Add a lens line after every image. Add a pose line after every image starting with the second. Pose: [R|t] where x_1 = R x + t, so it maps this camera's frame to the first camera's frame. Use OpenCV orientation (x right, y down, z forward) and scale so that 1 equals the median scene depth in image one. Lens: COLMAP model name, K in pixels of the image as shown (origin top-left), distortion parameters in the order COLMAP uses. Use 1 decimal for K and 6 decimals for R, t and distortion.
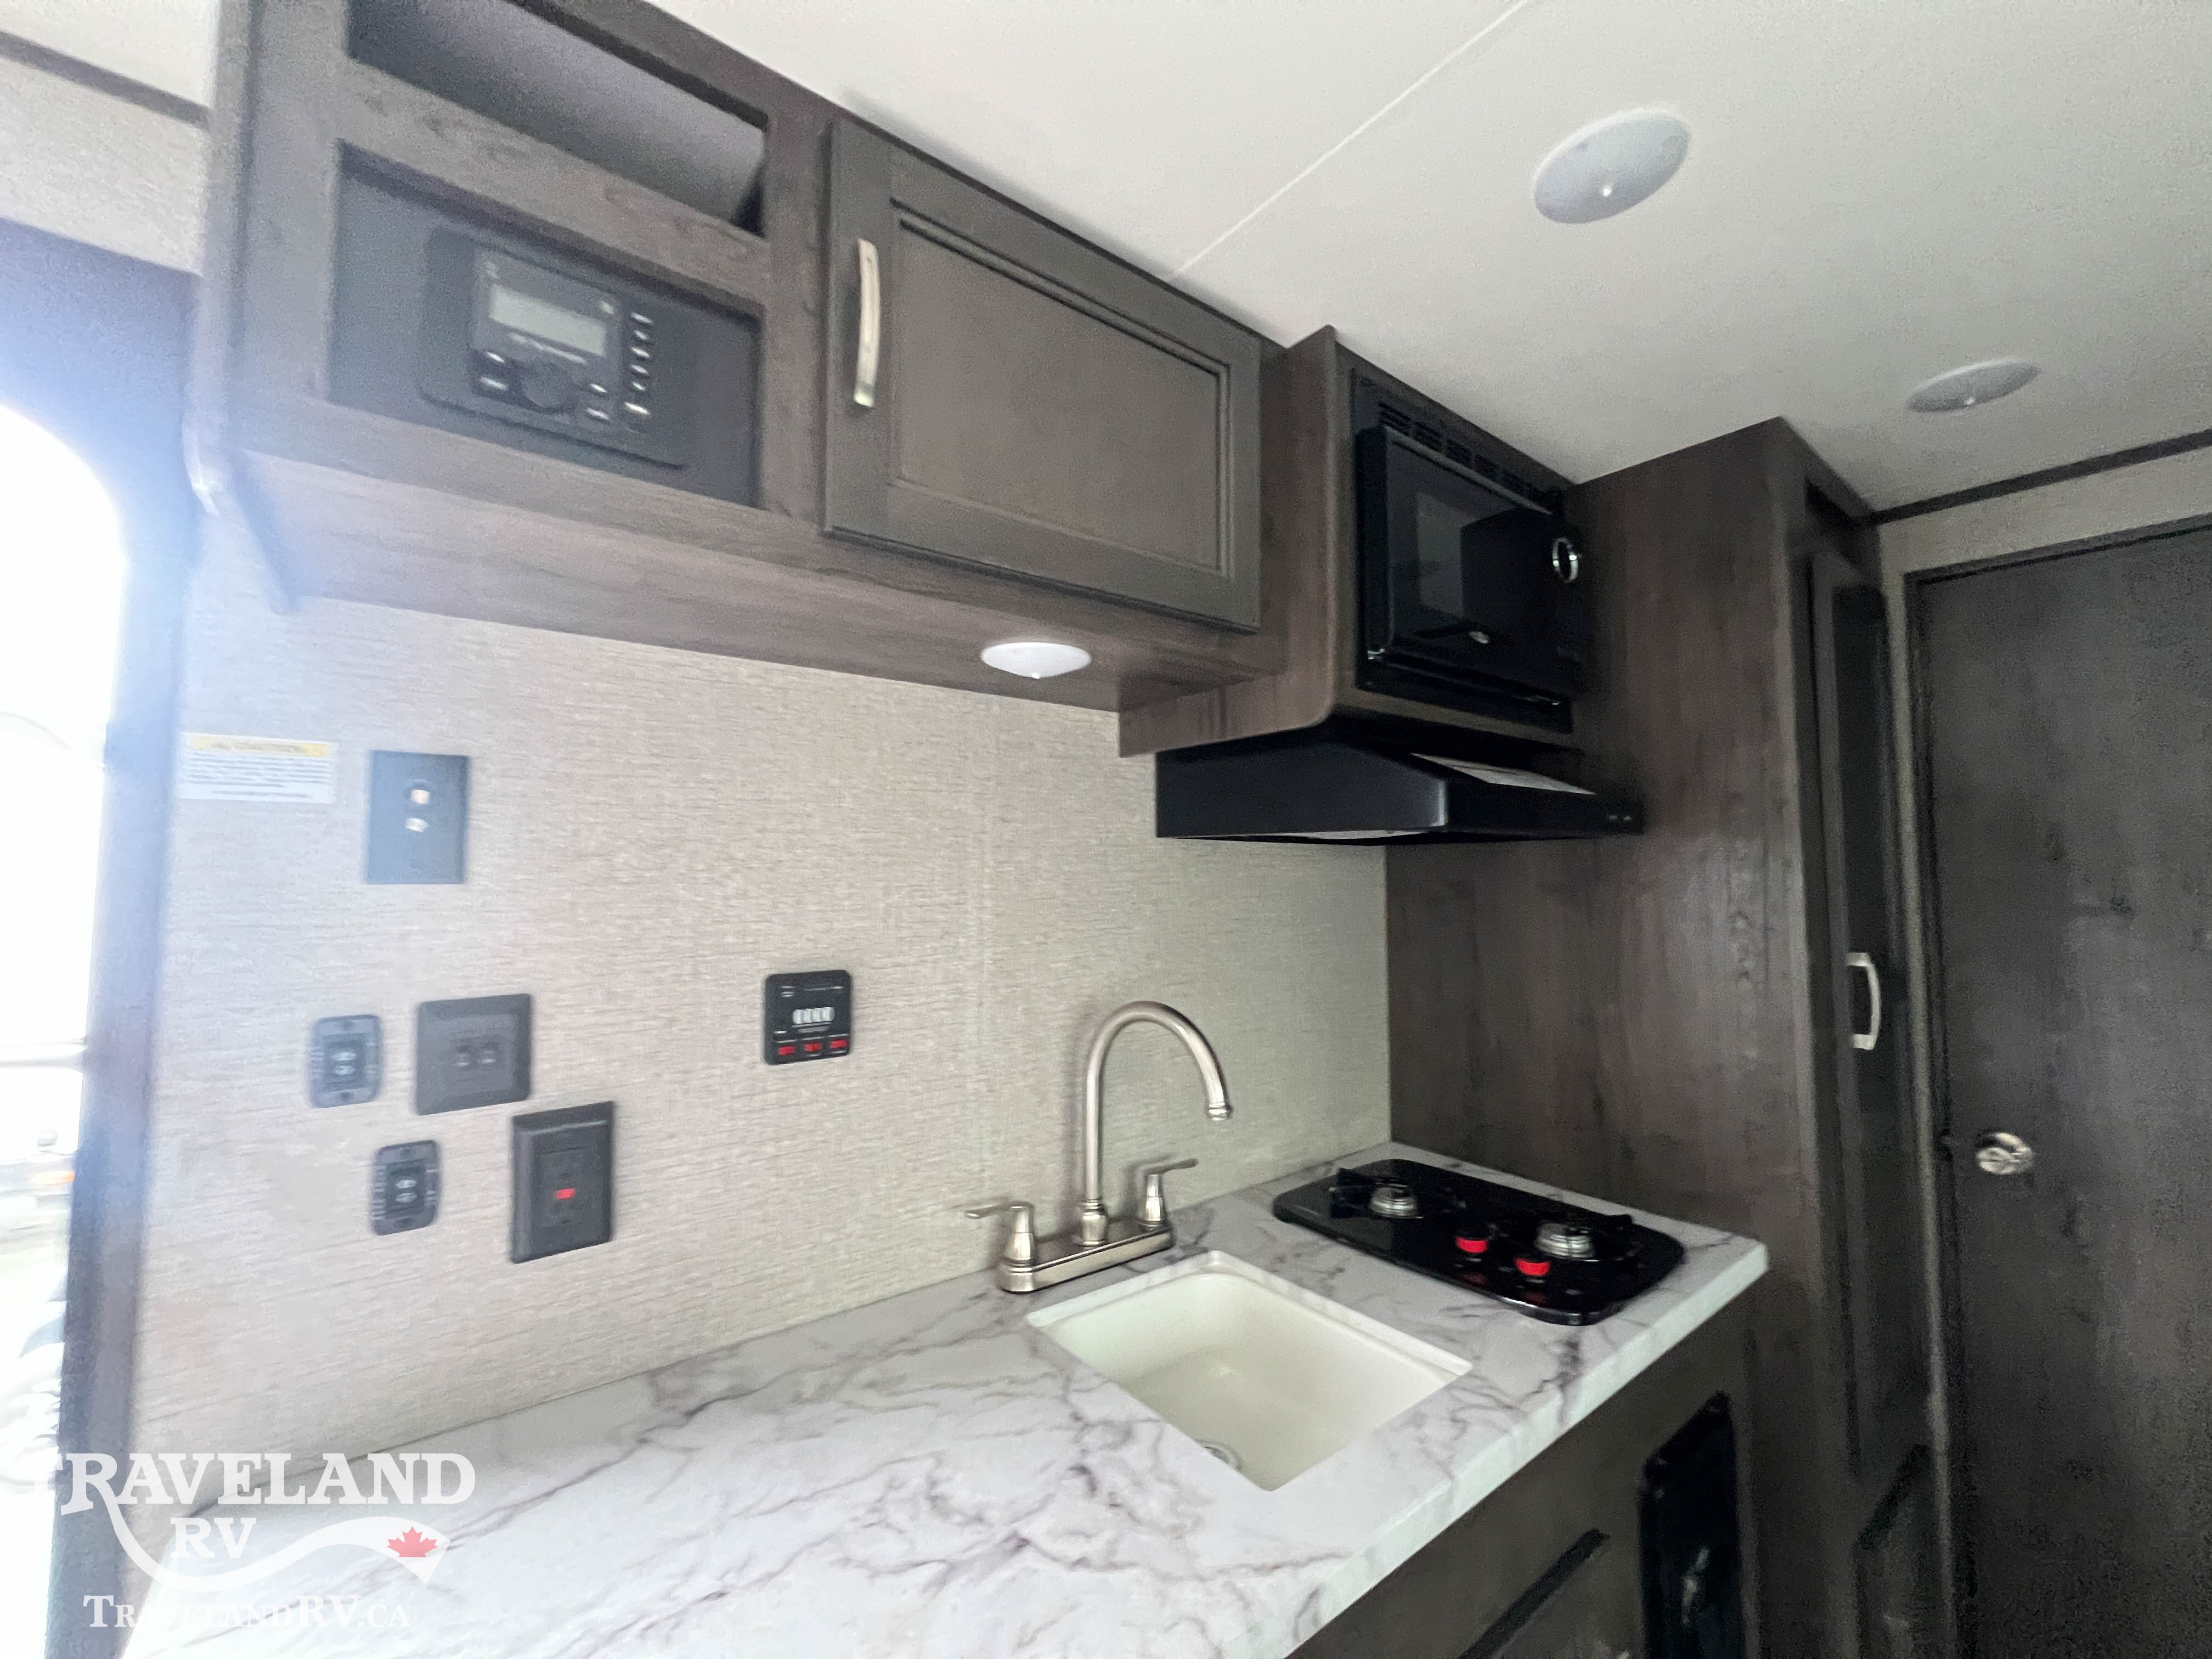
lens RADIAL K [[881.1, 0, 1101.1], [0, 881.1, 827.1], [0, 0, 1]] dist [-0.002268, 0.000142]
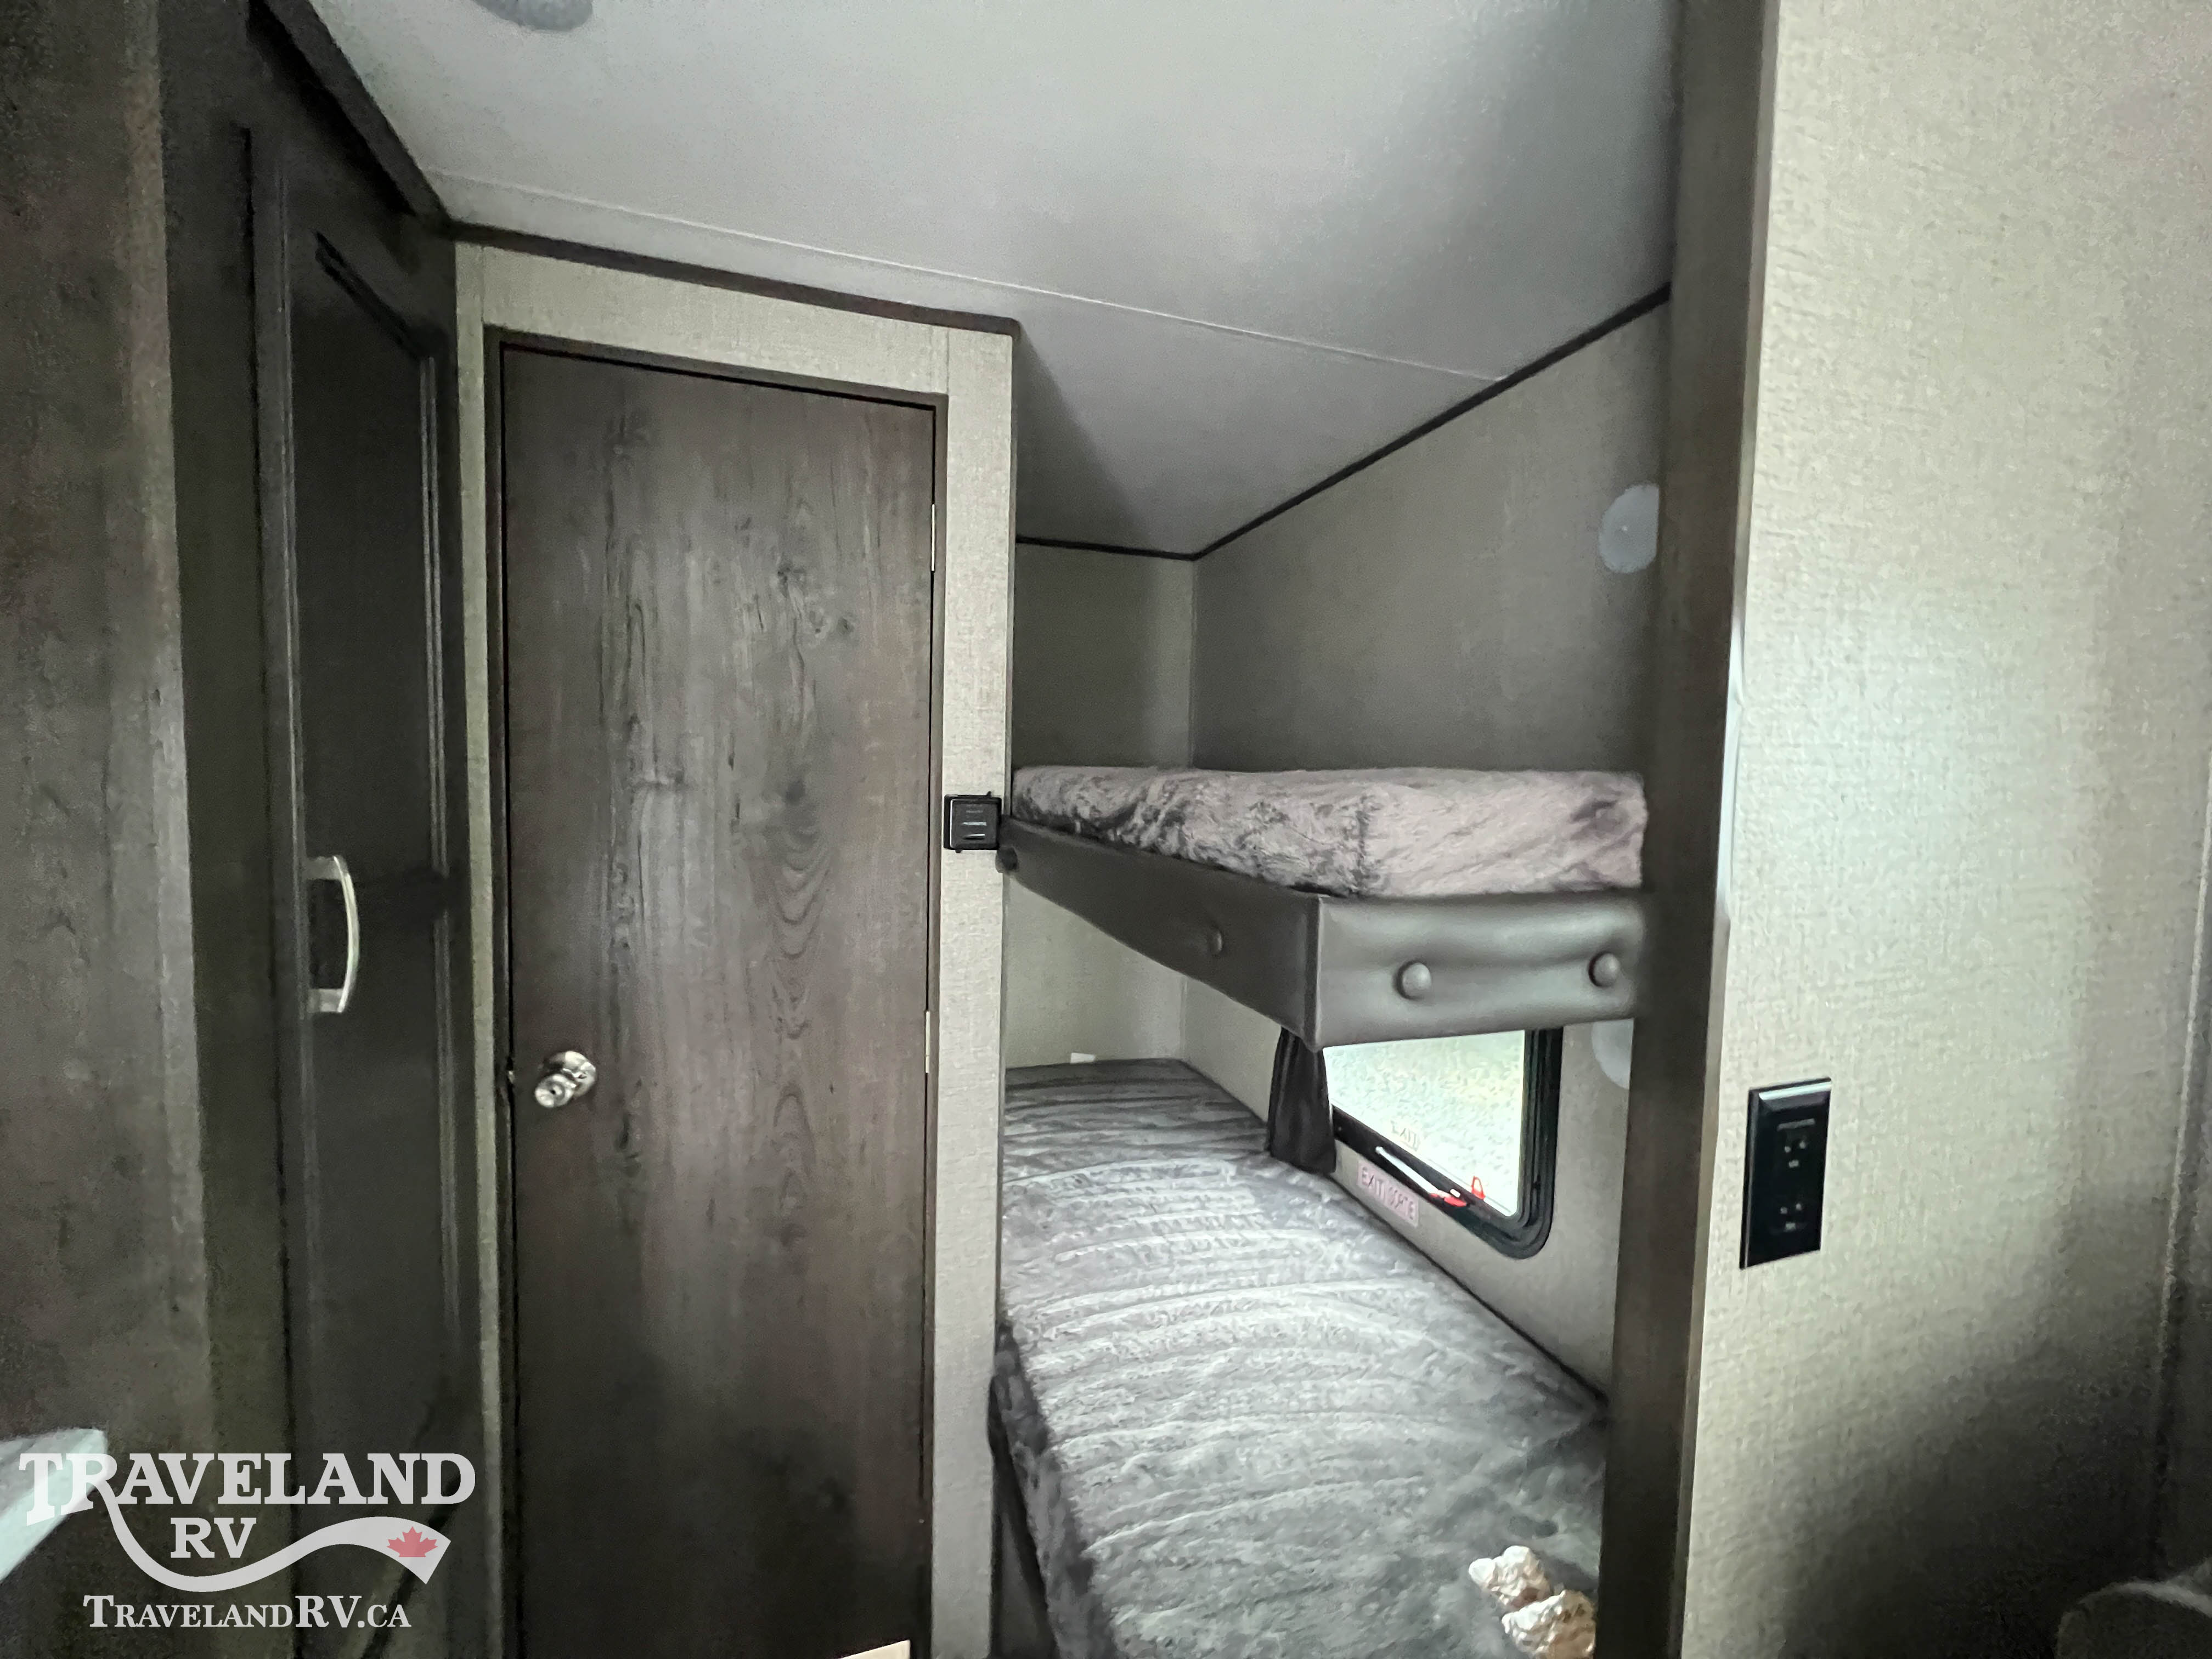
lens RADIAL K [[883.1, 0, 1102.7], [0, 883.1, 829.8], [0, 0, 1]] dist [-0.002647, 0.000372]
pose [[0.331590, -0.050802, 0.942055, 0.521929], [-0.075614, 0.993906, 0.080213, 0.039584], [-0.940389, -0.097830, 0.325727, 0.337719]]
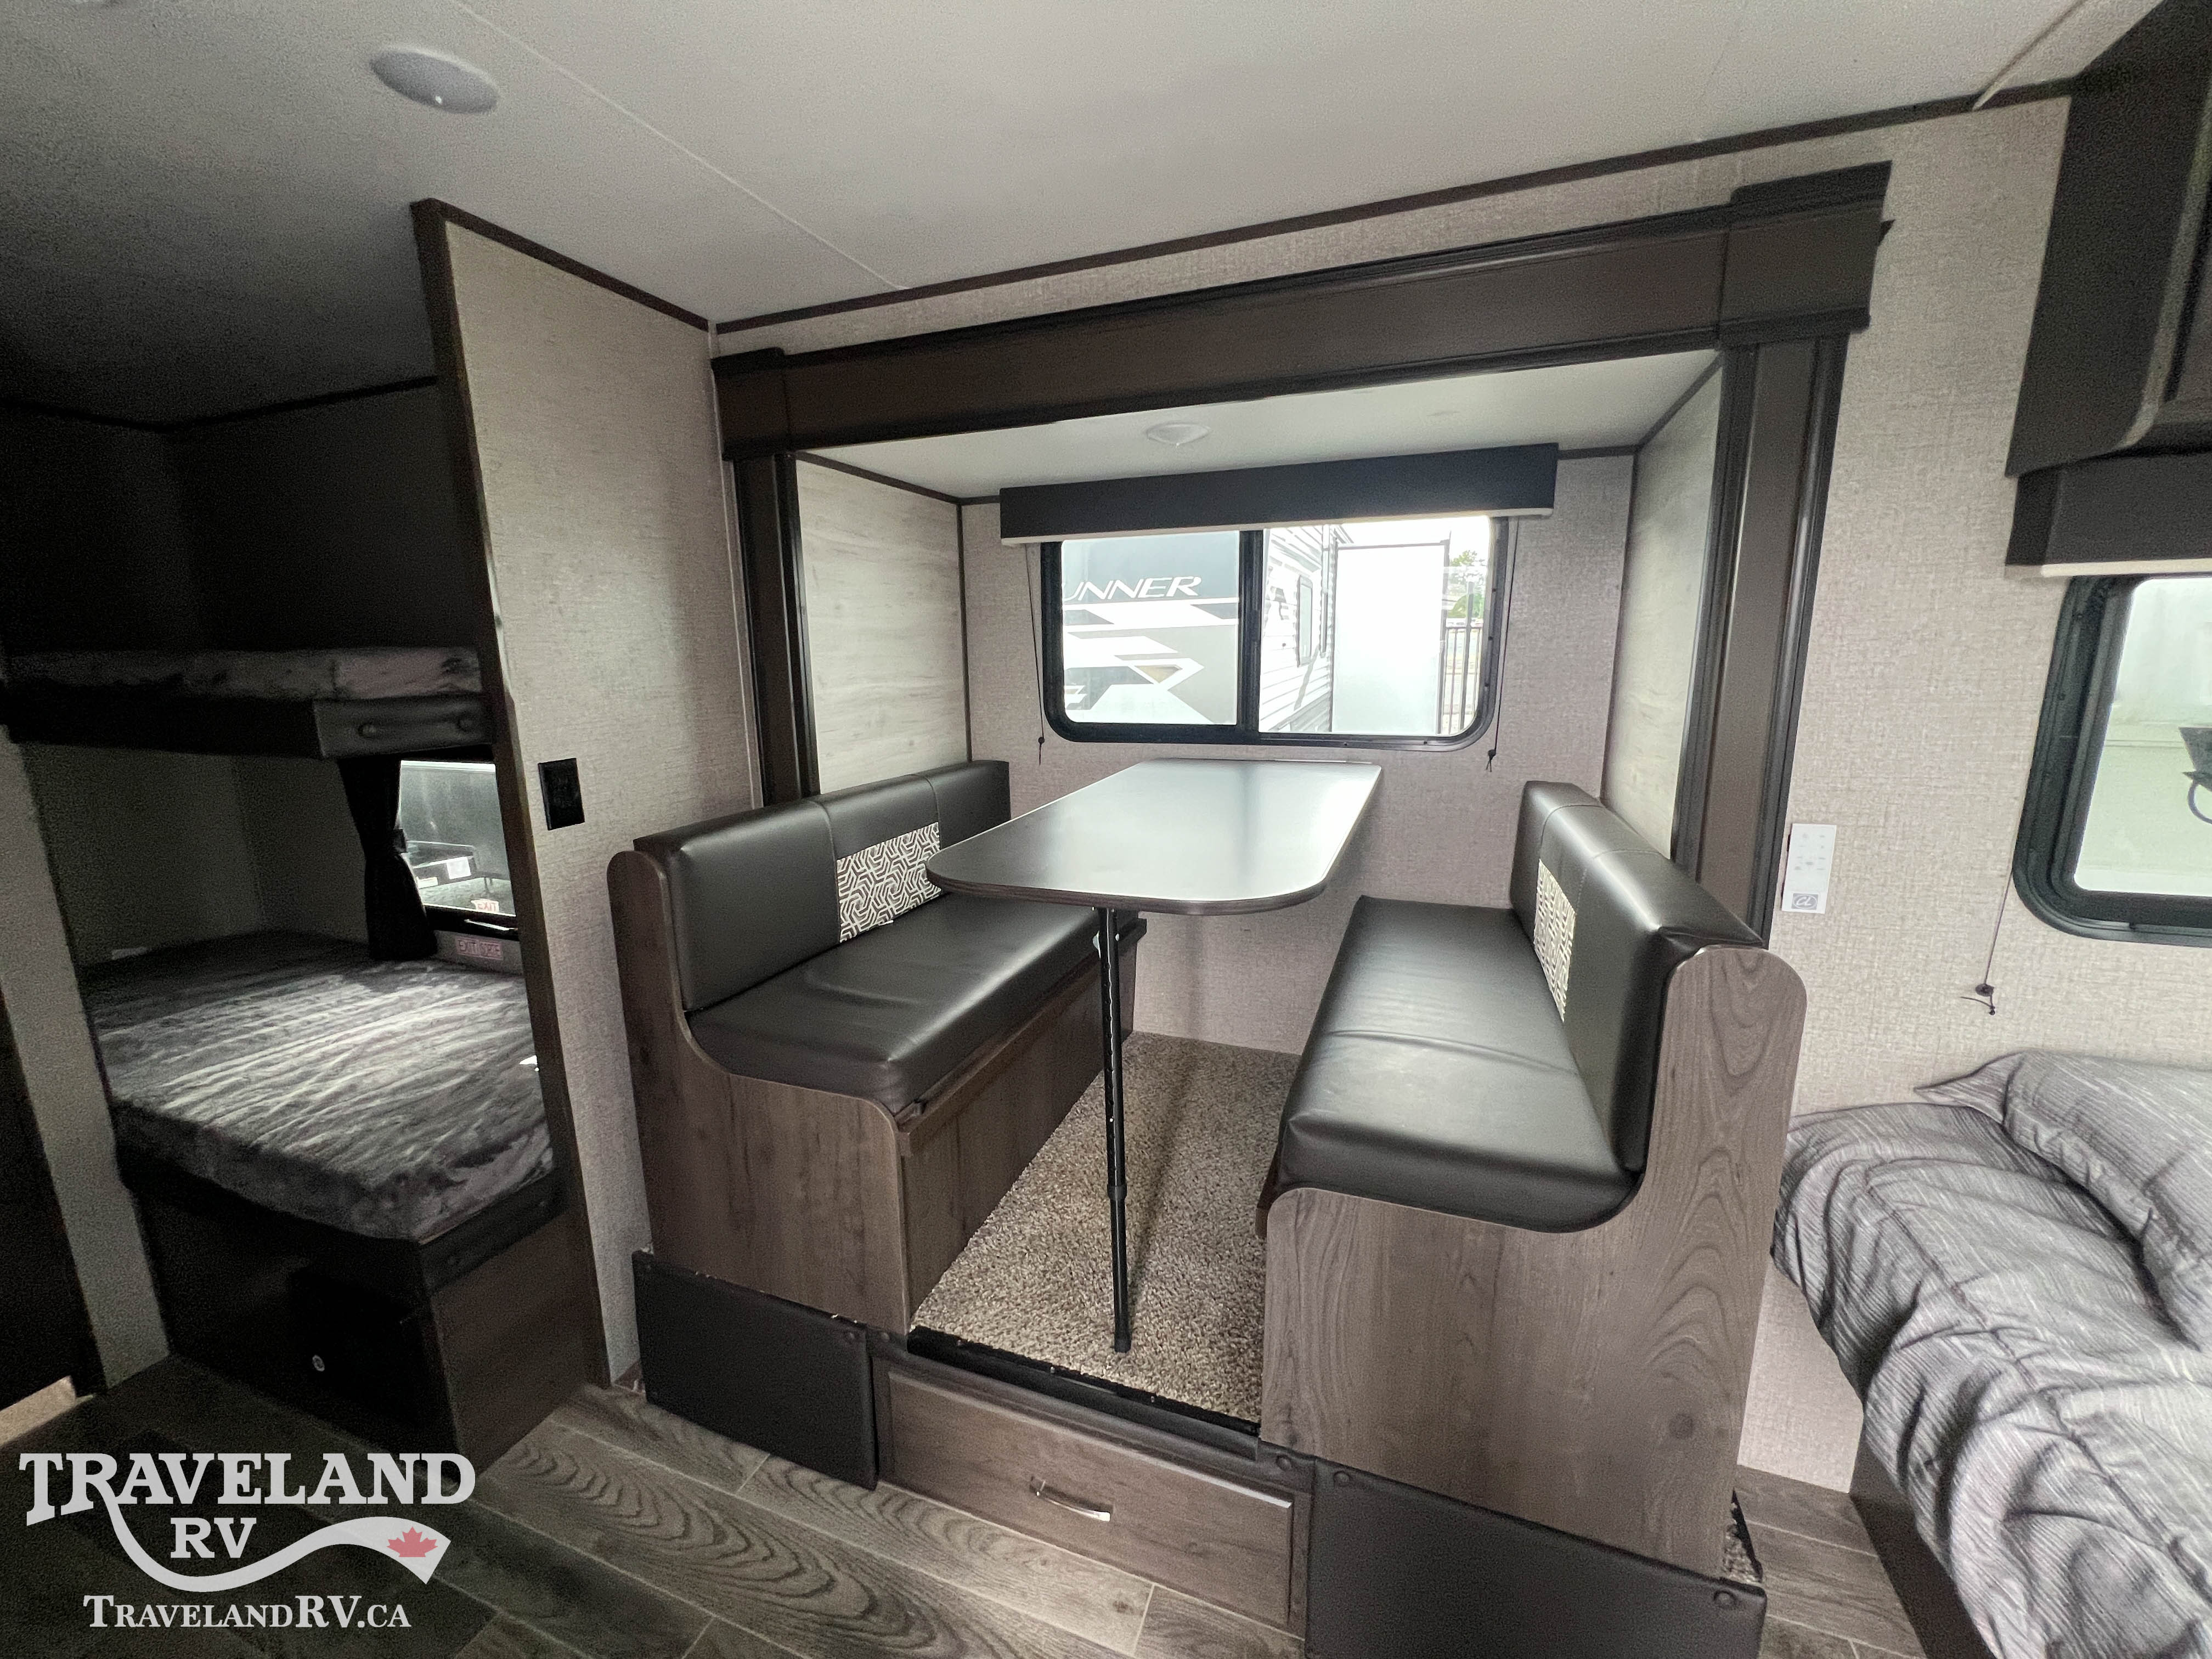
lens RADIAL K [[883.1, 0, 1104.2], [0, 883.1, 826.1], [0, 0, 1]] dist [-0.002647, 0.000372]
pose [[-0.524917, -0.159993, 0.835981, -0.530700], [-0.038409, 0.985626, 0.164516, 0.034480], [-0.850287, 0.054248, -0.523517, 0.112202]]
